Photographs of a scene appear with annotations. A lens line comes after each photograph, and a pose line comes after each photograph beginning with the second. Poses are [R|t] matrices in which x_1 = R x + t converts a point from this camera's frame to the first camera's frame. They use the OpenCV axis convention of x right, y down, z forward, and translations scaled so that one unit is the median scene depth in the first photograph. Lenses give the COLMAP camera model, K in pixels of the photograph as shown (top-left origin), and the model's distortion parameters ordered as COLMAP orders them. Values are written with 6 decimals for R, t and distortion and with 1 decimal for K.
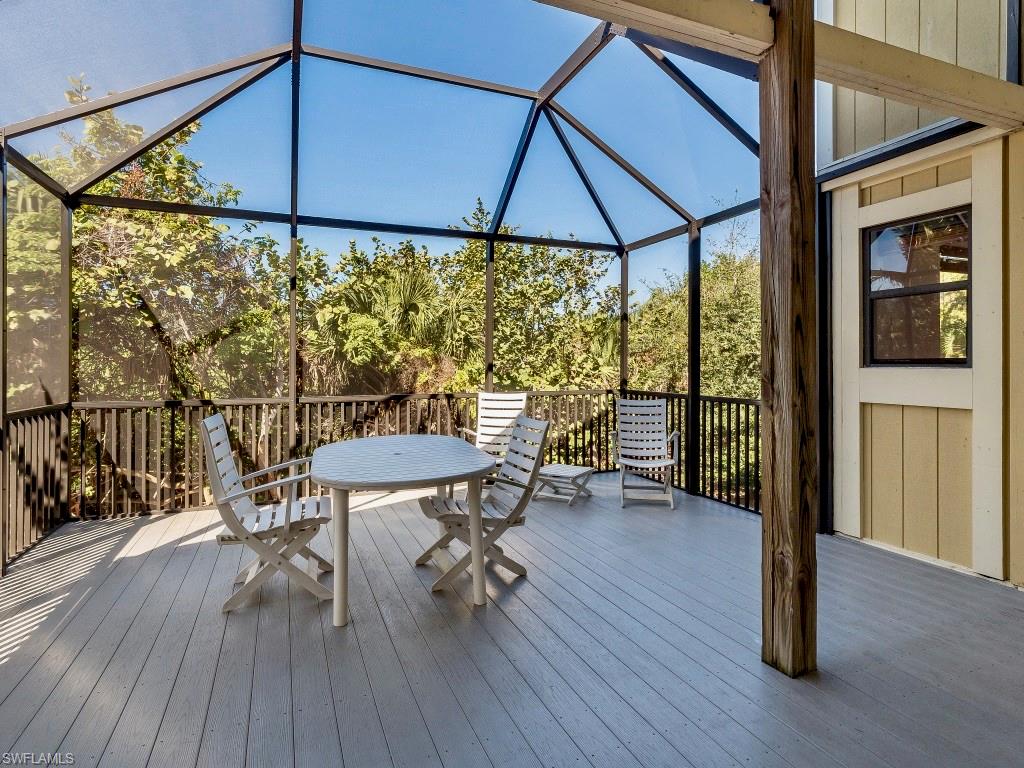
lens RADIAL K [[543.6, 0, 503.3], [0, 543.6, 376.7], [0, 0, 1]] dist [0.002052, 0.000072]
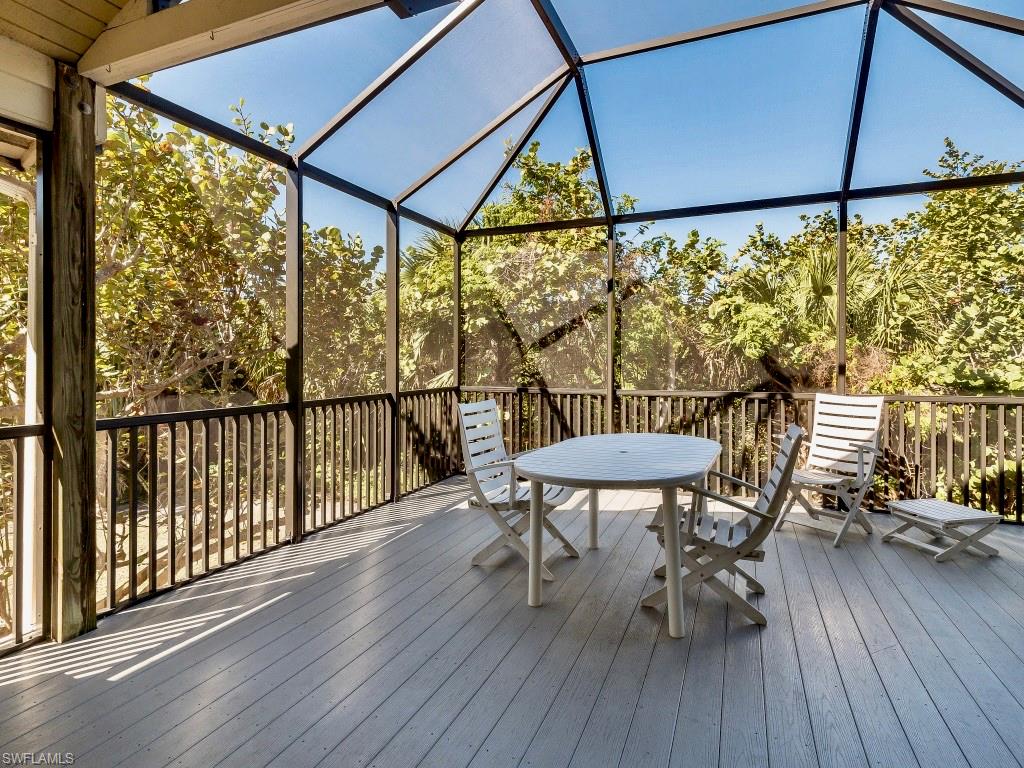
lens RADIAL K [[550.0, 0, 508.3], [0, 550.0, 362.4], [0, 0, 1]] dist [-0.001873, -0.000848]
pose [[0.702960, 0.005665, -0.711207, 0.114572], [-0.016358, 0.999833, -0.008205, -0.001066], [0.711041, 0.017402, 0.702935, 0.056674]]
